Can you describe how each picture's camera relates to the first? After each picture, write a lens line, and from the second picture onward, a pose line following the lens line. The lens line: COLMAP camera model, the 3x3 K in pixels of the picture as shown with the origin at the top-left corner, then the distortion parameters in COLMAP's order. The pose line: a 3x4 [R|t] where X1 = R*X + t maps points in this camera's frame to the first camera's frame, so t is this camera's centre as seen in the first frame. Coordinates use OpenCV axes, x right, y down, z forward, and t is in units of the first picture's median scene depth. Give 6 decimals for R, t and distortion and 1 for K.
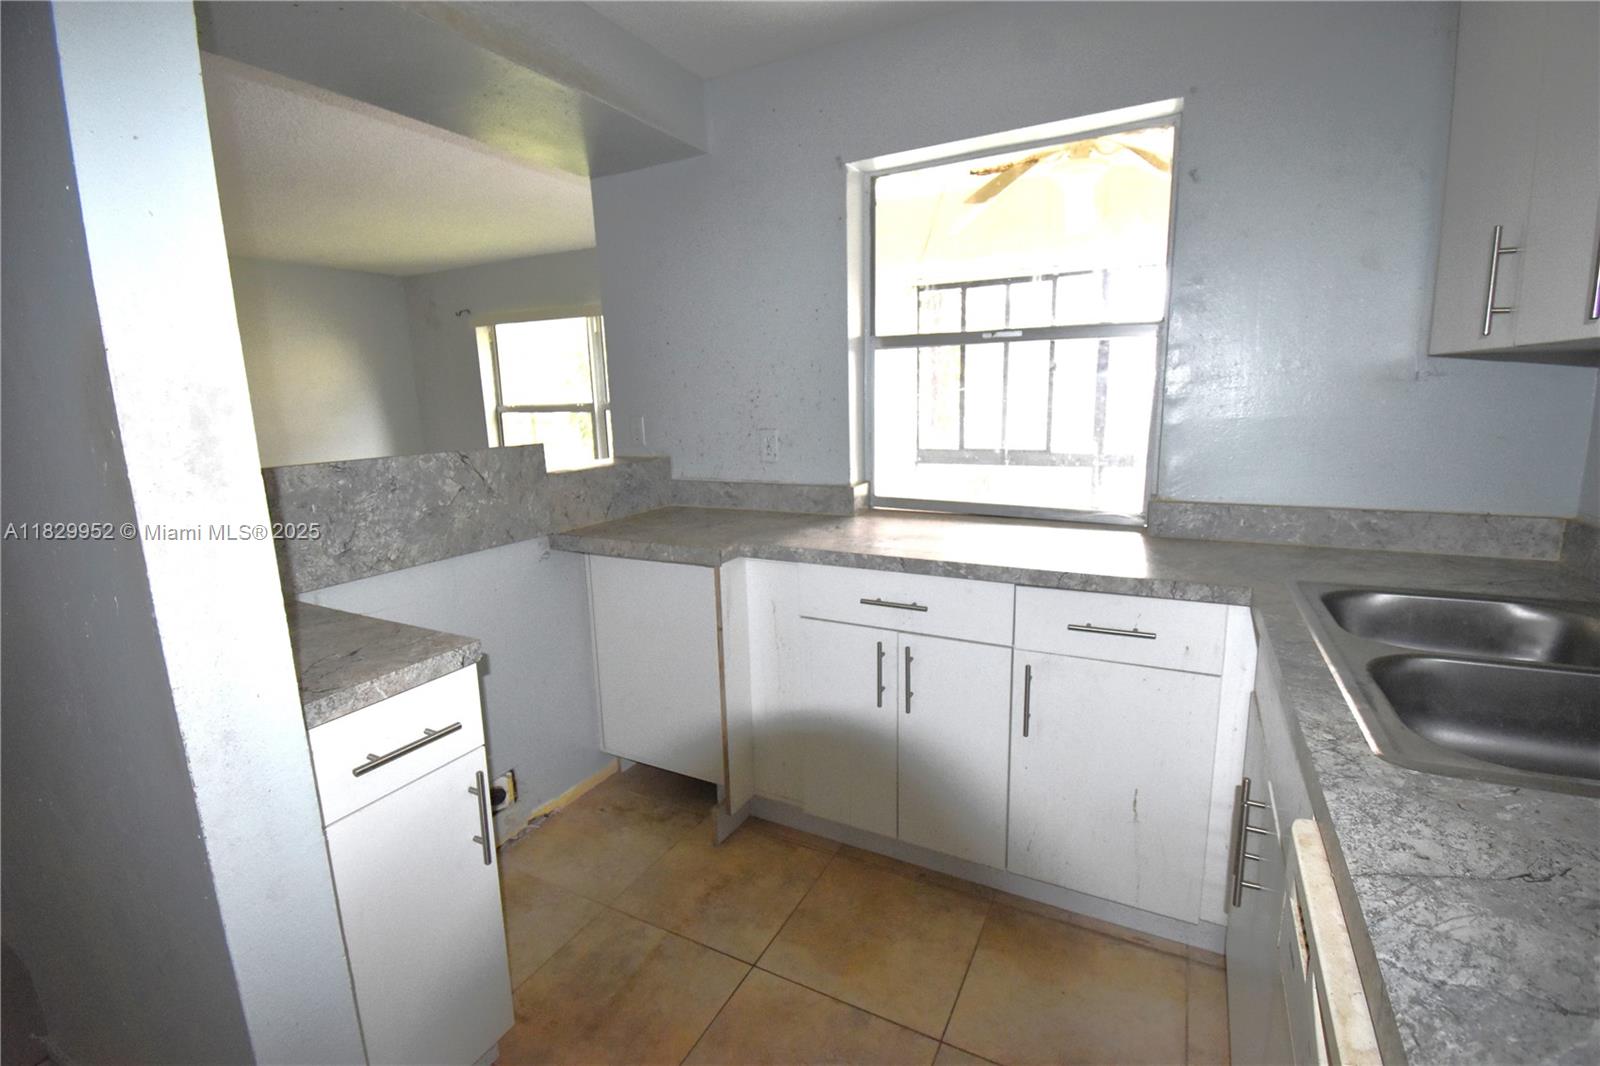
lens RADIAL K [[739.4, 0, 810.1], [0, 739.4, 531.8], [0, 0, 1]] dist [0.019711, -0.028086]
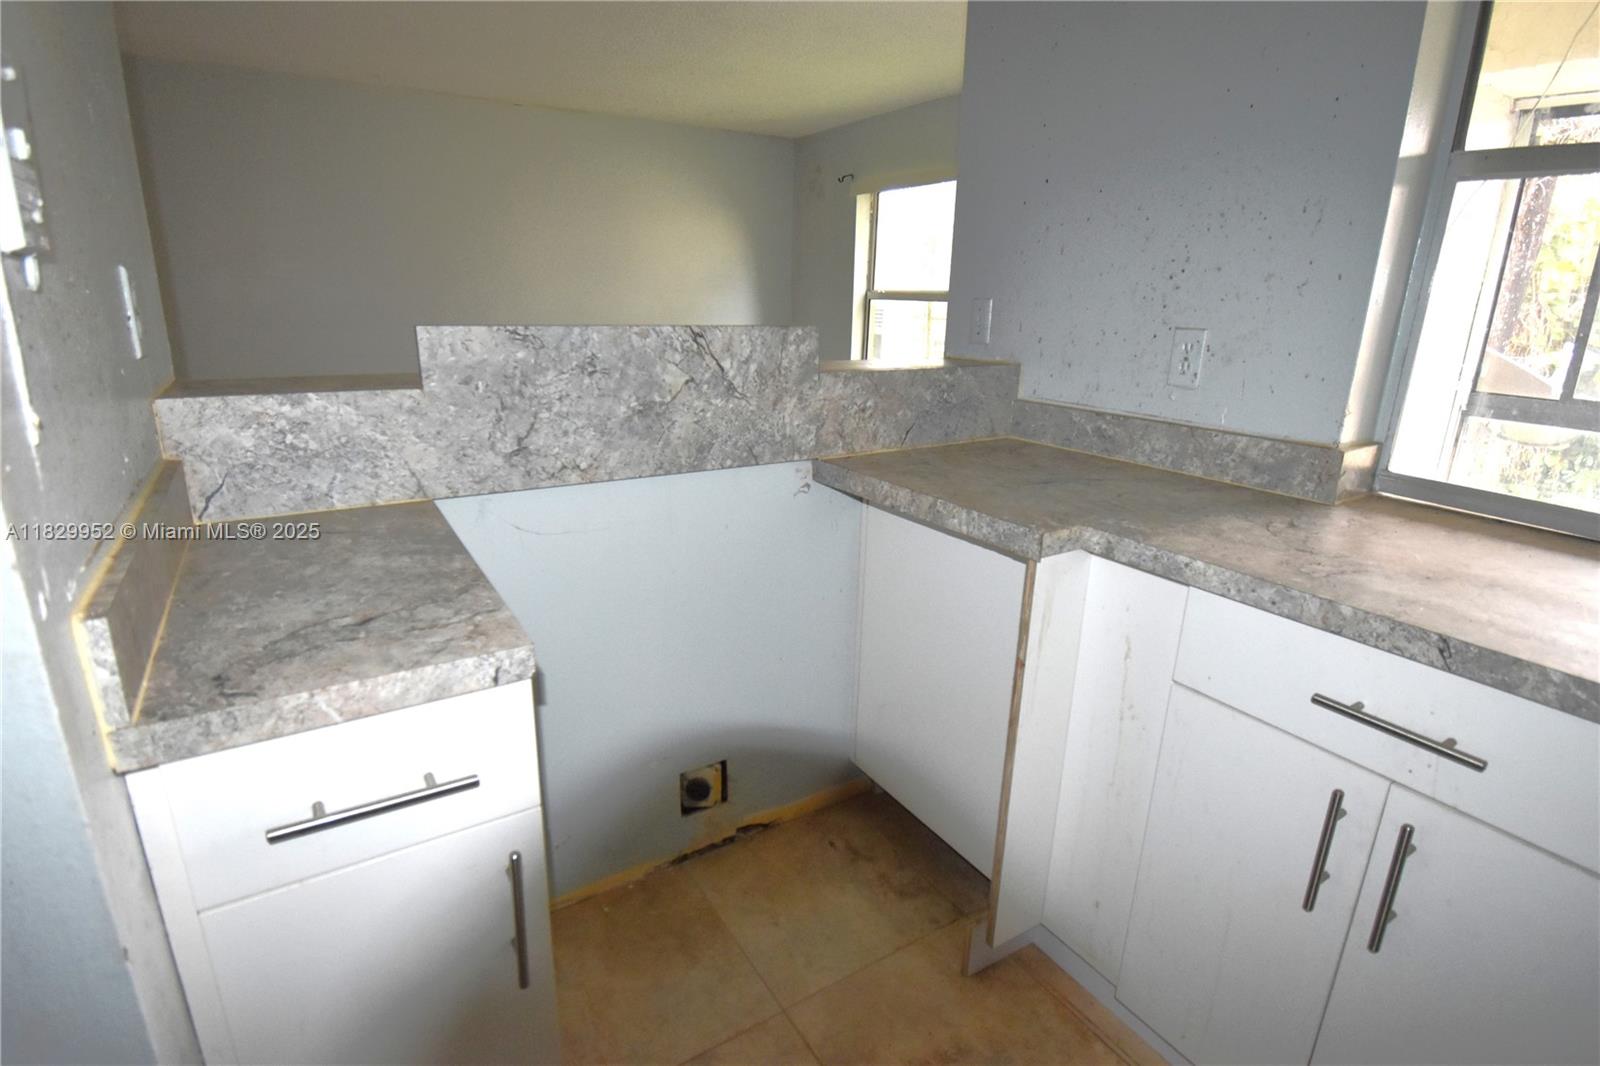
lens RADIAL K [[790.7, 0, 800.0], [0, 790.7, 533.0], [0, 0, 1]] dist [0.018201, -0.027663]
pose [[0.858393, 0.188712, -0.477020, 0.007637], [-0.136341, 0.980361, 0.142494, -0.036179], [0.494542, -0.057278, 0.867264, 0.375842]]
